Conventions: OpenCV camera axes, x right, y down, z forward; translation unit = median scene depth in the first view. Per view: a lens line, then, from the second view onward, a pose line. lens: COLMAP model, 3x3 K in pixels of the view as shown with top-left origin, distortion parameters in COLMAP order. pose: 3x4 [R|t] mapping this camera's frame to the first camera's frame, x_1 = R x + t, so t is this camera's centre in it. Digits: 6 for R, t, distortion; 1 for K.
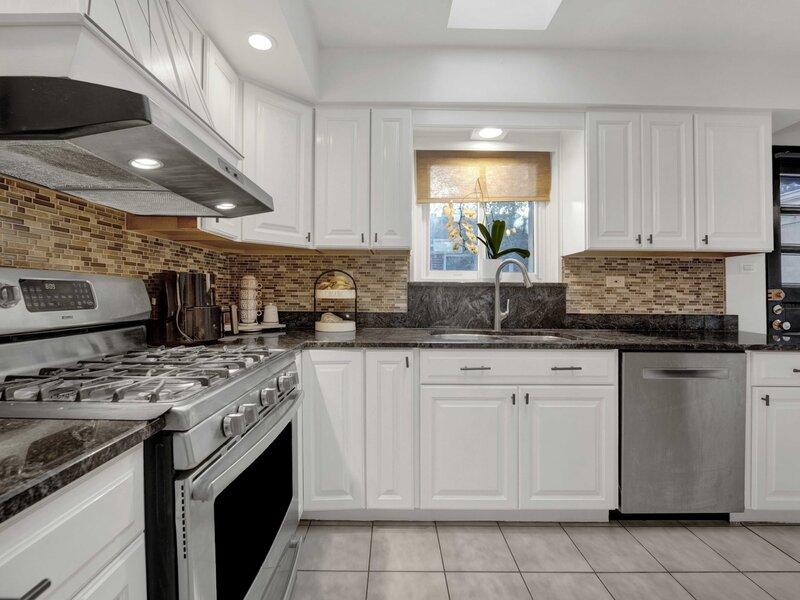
lens RADIAL K [[376.7, 0, 400.0], [0, 376.7, 300.0], [0, 0, 1]] dist [-0.026706, -0.000081]
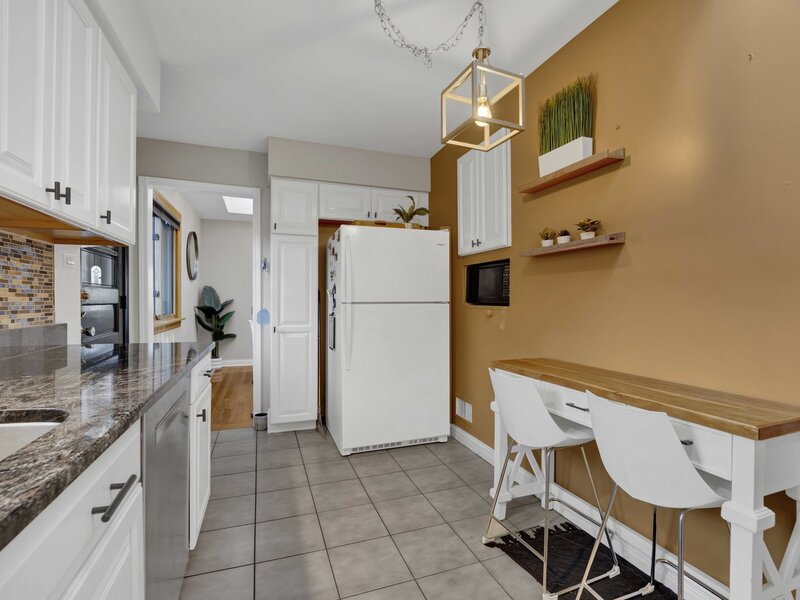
lens RADIAL K [[367.4, 0, 400.0], [0, 367.4, 300.0], [0, 0, 1]] dist [-0.000787, -0.000183]
pose [[-0.306022, -0.007532, 0.951995, 0.007526], [0.005183, 0.999941, 0.009577, -0.011326], [-0.952010, 0.007865, -0.305964, 0.607790]]
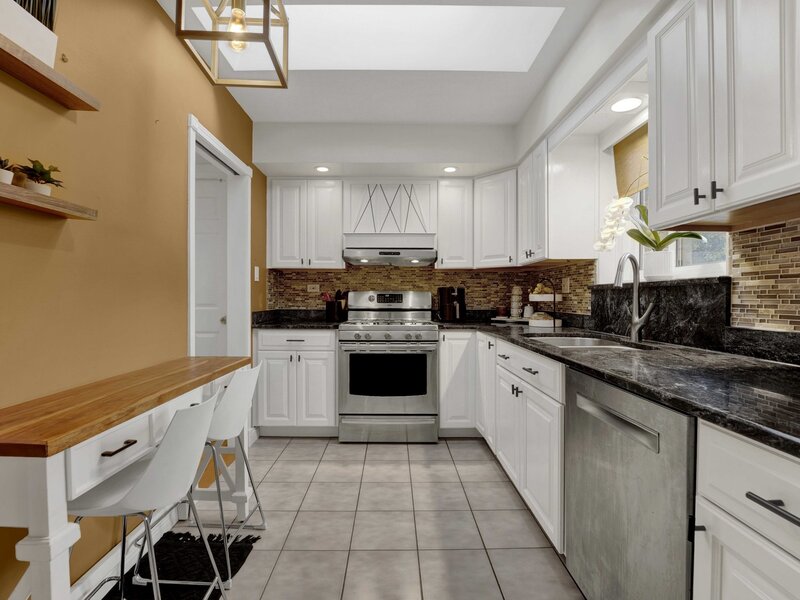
lens RADIAL K [[387.1, 0, 400.0], [0, 387.1, 300.0], [0, 0, 1]] dist [-0.014738, -0.000642]
pose [[-0.005524, -0.002295, -0.999982, 1.077389], [-0.016609, 0.999860, -0.002203, 0.002788], [0.999847, 0.016596, -0.005562, 0.482945]]
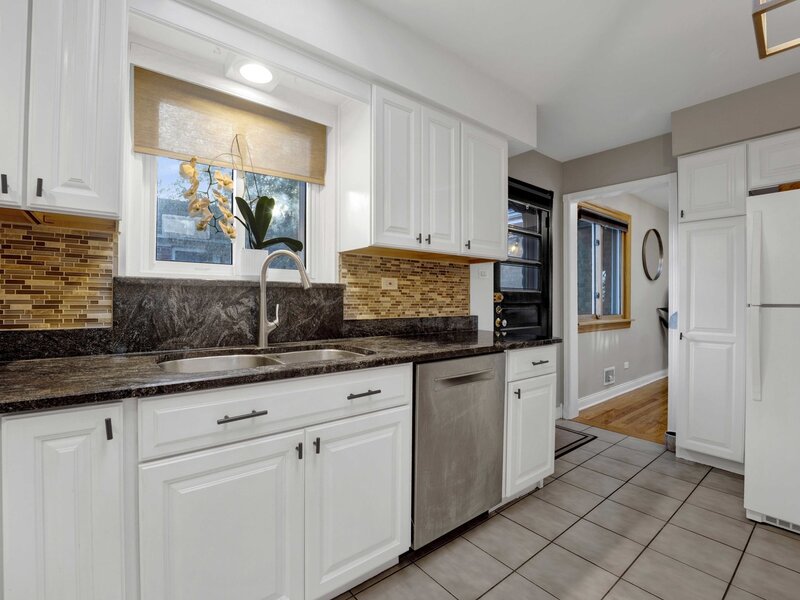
lens RADIAL K [[370.9, 0, 385.7], [0, 370.9, 291.9], [0, 0, 1]] dist [-0.022687, -0.000336]
pose [[0.797327, 0.009500, 0.603473, 0.014172], [0.005241, 0.999729, -0.022662, -0.008310], [-0.603525, 0.021232, 0.797061, 0.278529]]
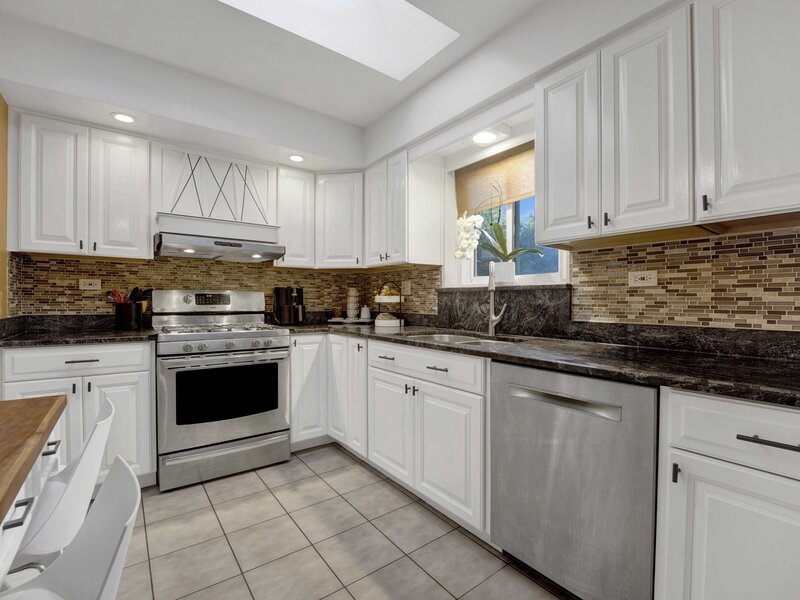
lens RADIAL K [[372.0, 0, 407.6], [0, 372.0, 303.8], [0, 0, 1]] dist [-0.018353, -0.000566]
pose [[0.599116, 0.002152, -0.800659, 0.892613], [-0.012034, 0.999908, -0.006317, 0.008263], [0.800572, 0.013420, 0.599087, 0.229475]]
